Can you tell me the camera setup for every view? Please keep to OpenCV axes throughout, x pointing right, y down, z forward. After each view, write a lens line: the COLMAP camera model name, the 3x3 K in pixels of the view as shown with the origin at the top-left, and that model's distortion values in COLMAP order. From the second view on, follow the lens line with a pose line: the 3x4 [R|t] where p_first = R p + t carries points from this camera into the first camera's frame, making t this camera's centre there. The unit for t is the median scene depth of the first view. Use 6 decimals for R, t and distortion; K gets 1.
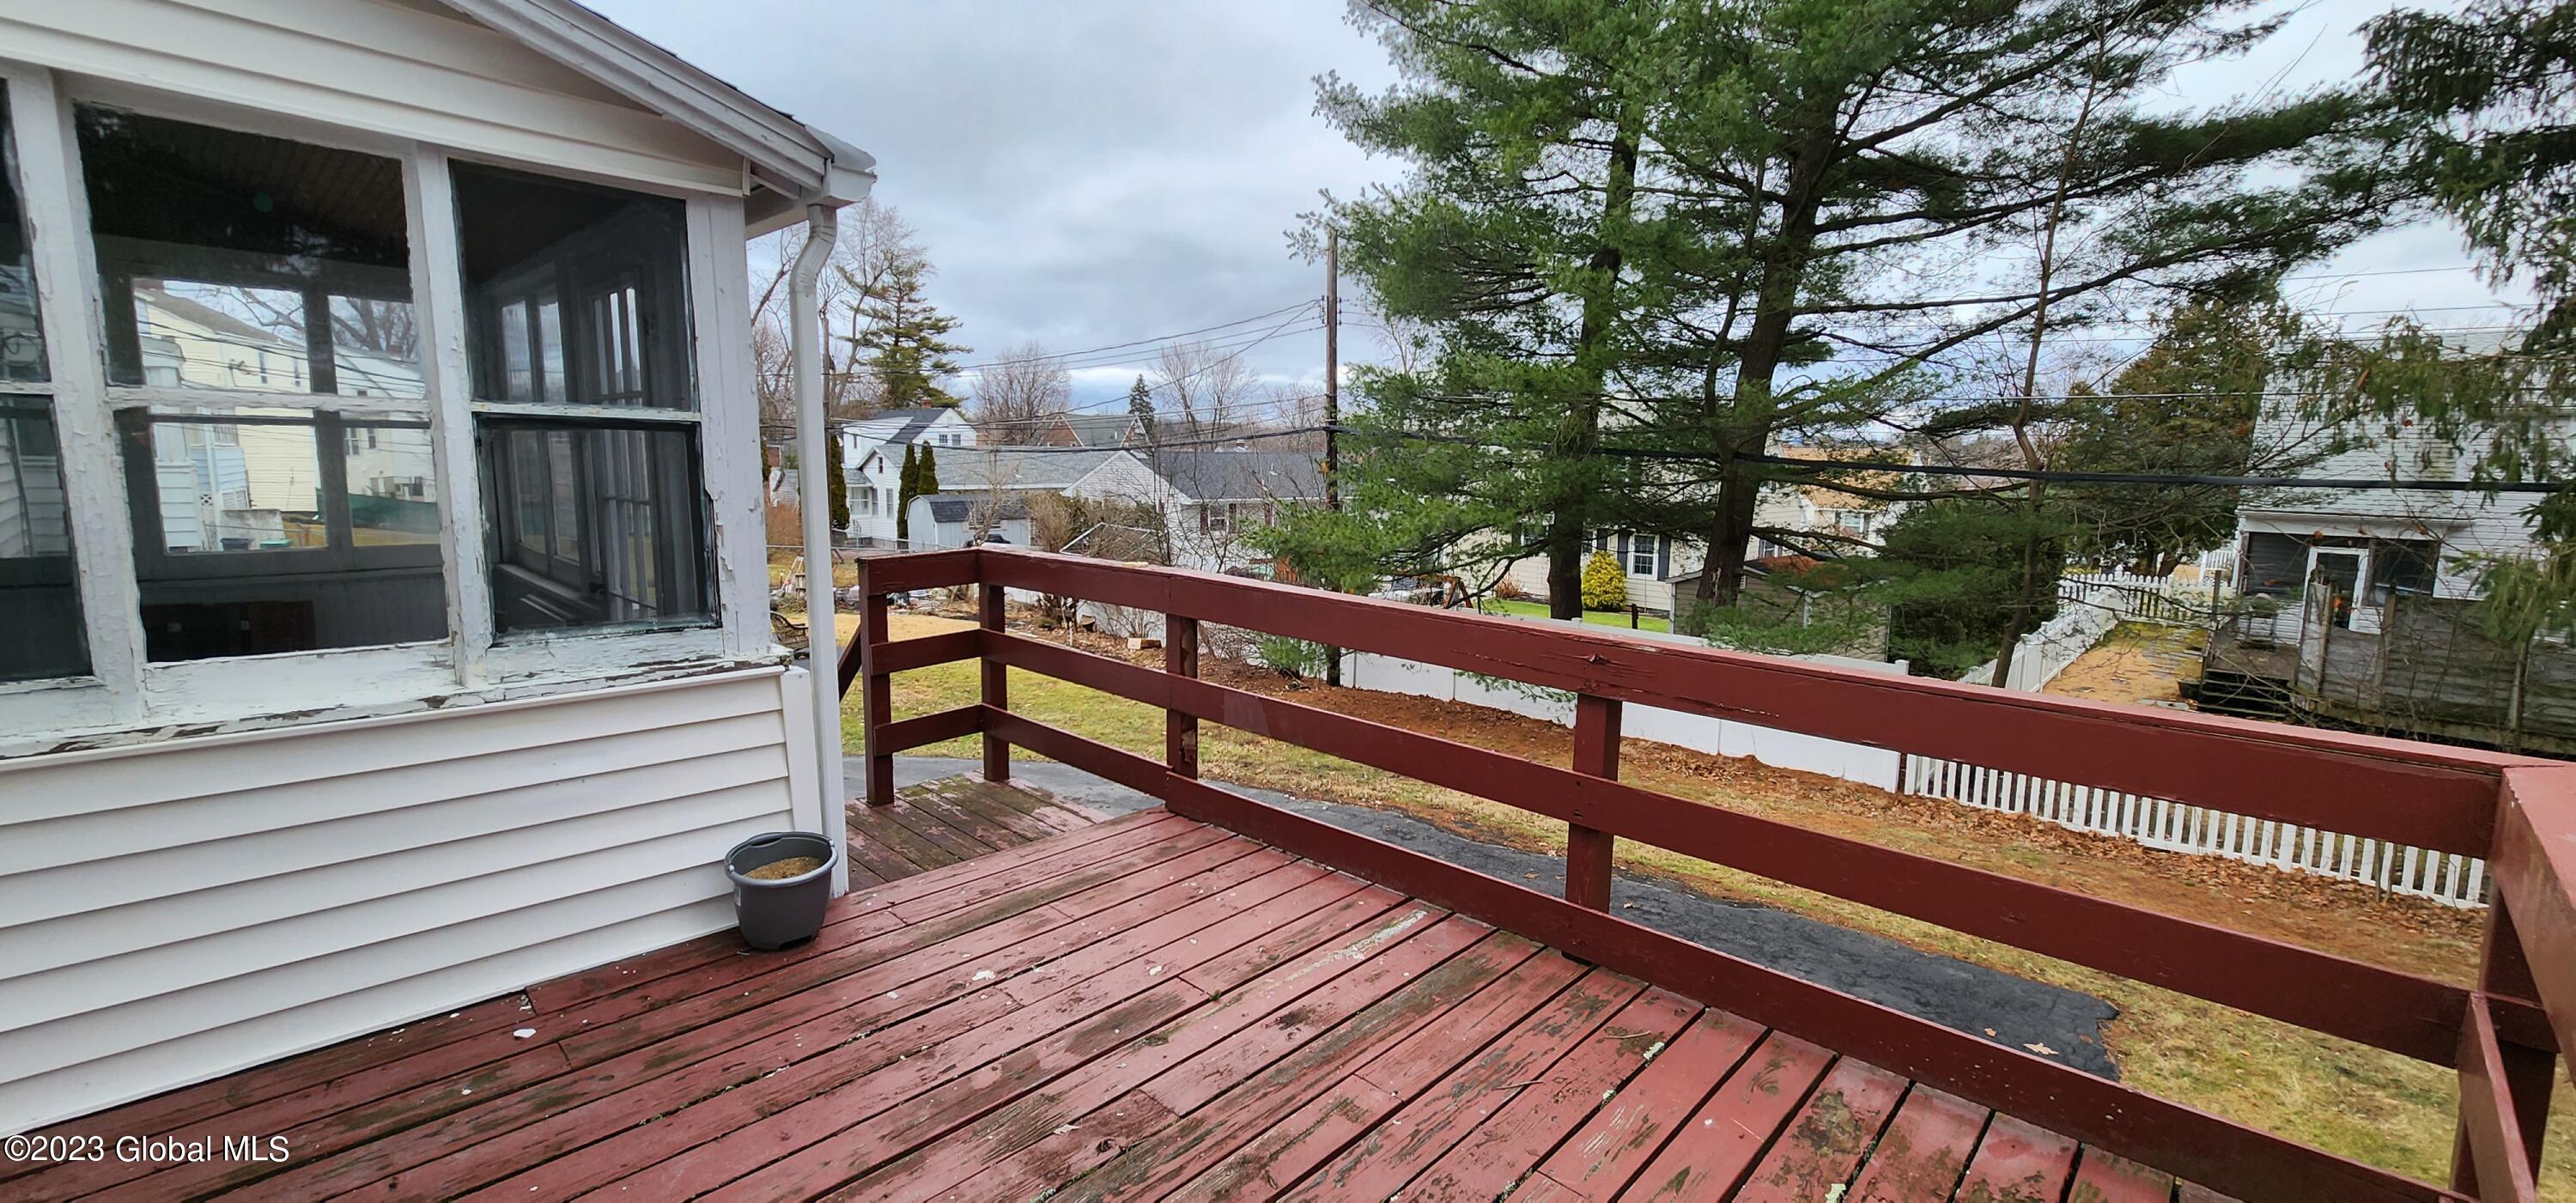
lens RADIAL K [[1056.0, 0, 1288.0], [0, 1056.0, 601.5], [0, 0, 1]] dist [0.001756, -0.002379]
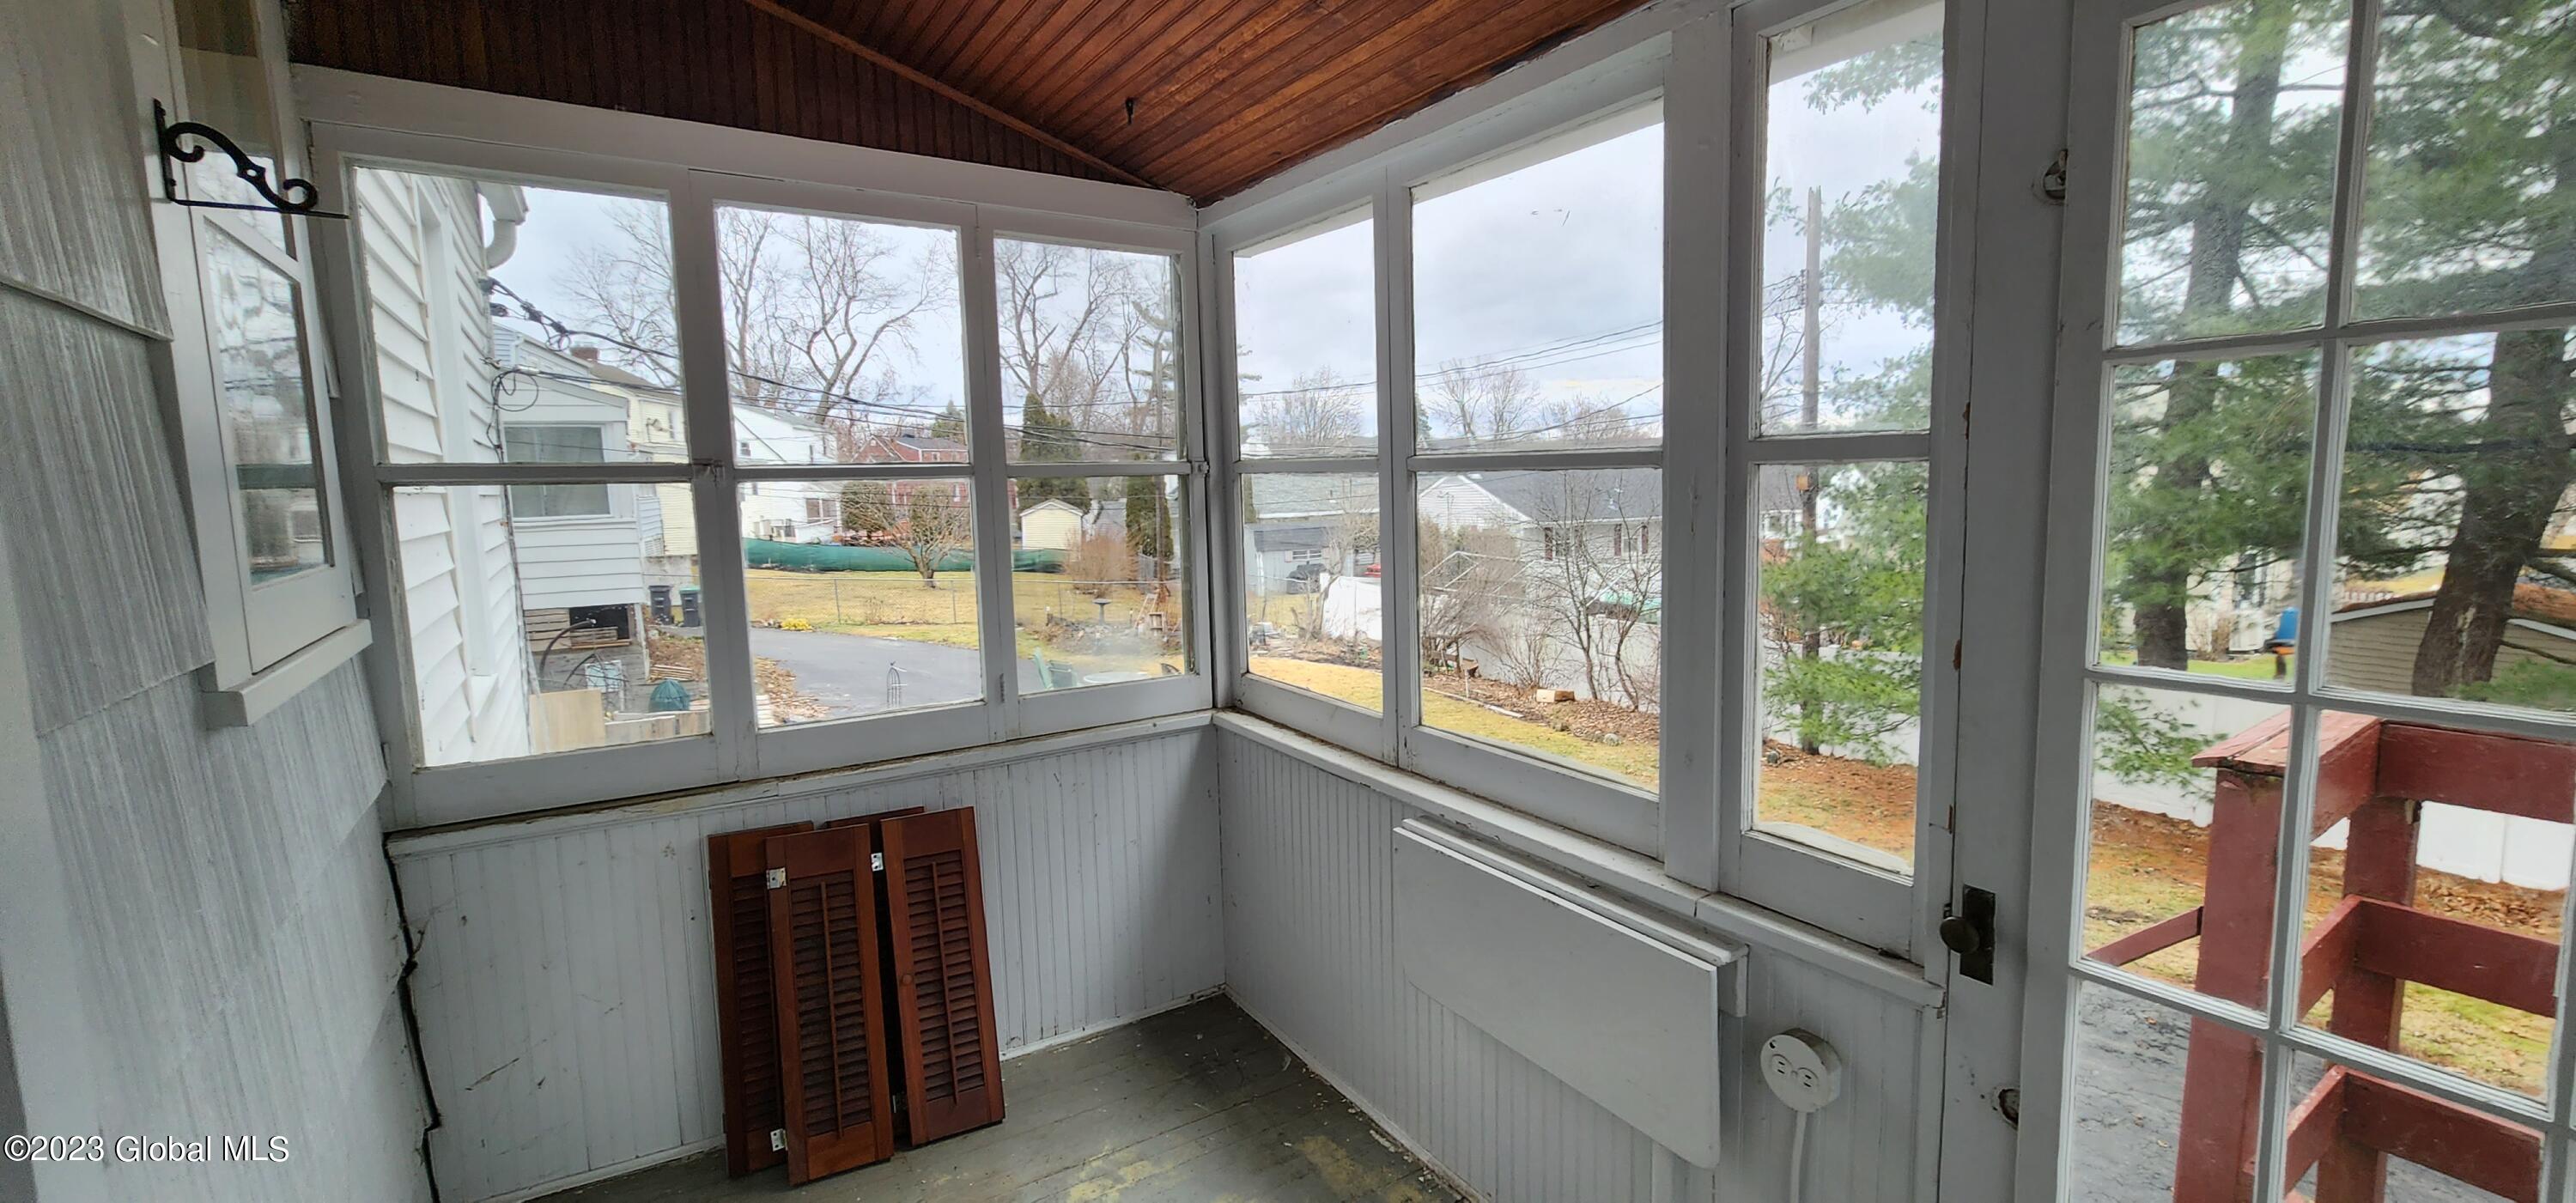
lens RADIAL K [[1056.0, 0, 1288.0], [0, 1056.0, 601.5], [0, 0, 1]] dist [0.001756, -0.002379]
pose [[0.973179, -0.010687, -0.229803, -0.251619], [0.006713, 0.999814, -0.018069, -0.036522], [0.229953, 0.016041, 0.973070, 0.200420]]
